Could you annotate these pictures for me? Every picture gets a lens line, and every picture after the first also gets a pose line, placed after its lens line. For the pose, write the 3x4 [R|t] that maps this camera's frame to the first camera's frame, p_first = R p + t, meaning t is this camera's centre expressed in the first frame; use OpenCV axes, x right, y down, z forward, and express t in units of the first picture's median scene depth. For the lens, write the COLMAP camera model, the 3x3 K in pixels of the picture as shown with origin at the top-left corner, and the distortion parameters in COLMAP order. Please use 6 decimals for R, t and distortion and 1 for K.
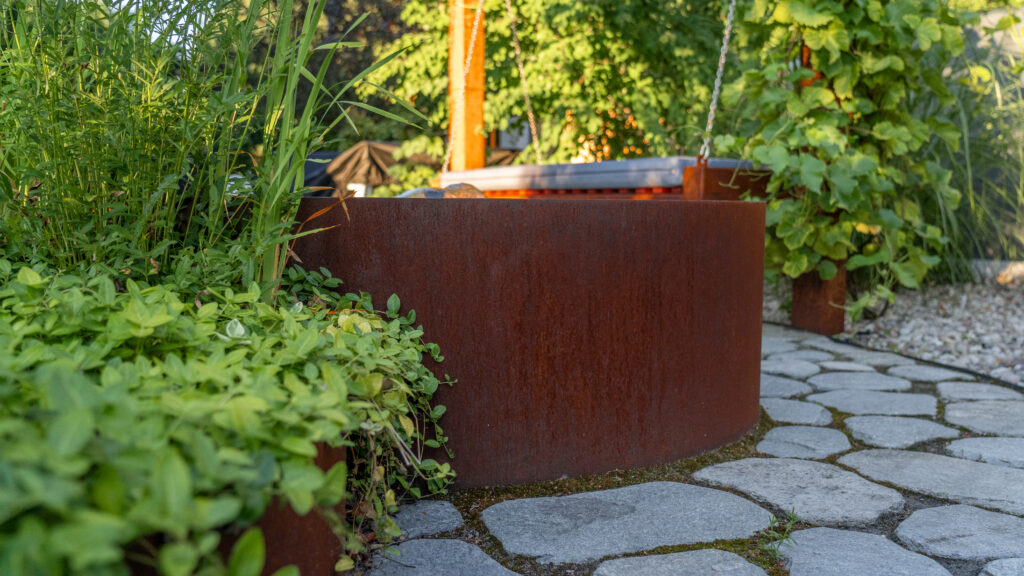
lens RADIAL K [[899.5, 0, 515.7], [0, 899.5, 285.4], [0, 0, 1]] dist [-0.013662, 0.004092]
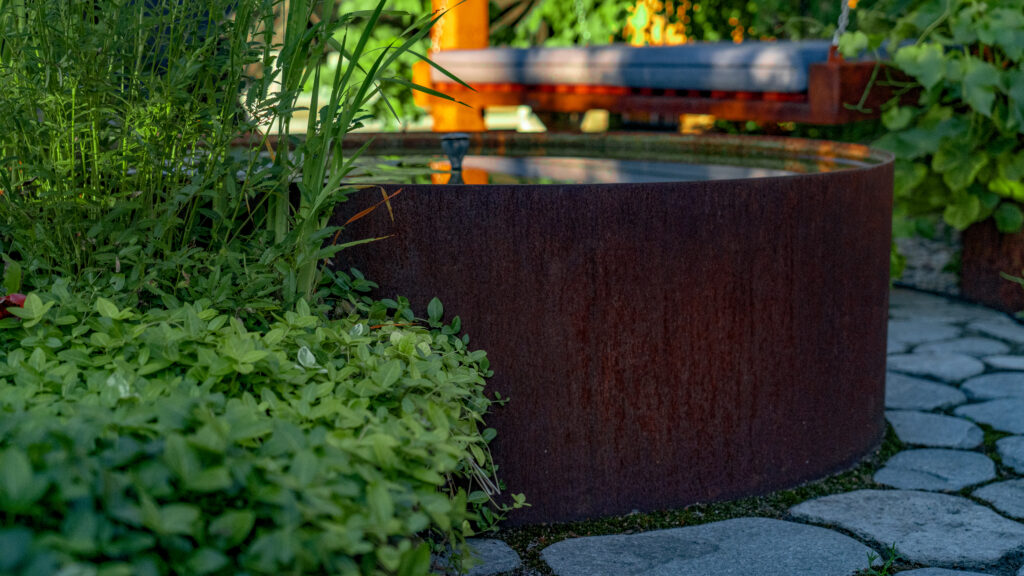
lens RADIAL K [[1543.1, 0, 509.9], [0, 1543.1, 288.9], [0, 0, 1]] dist [-0.005753, 0.000000]
pose [[0.999950, -0.002683, -0.009652, -0.049184], [0.003225, 0.998394, 0.056553, -0.078190], [0.009485, -0.056581, 0.998353, -0.435518]]
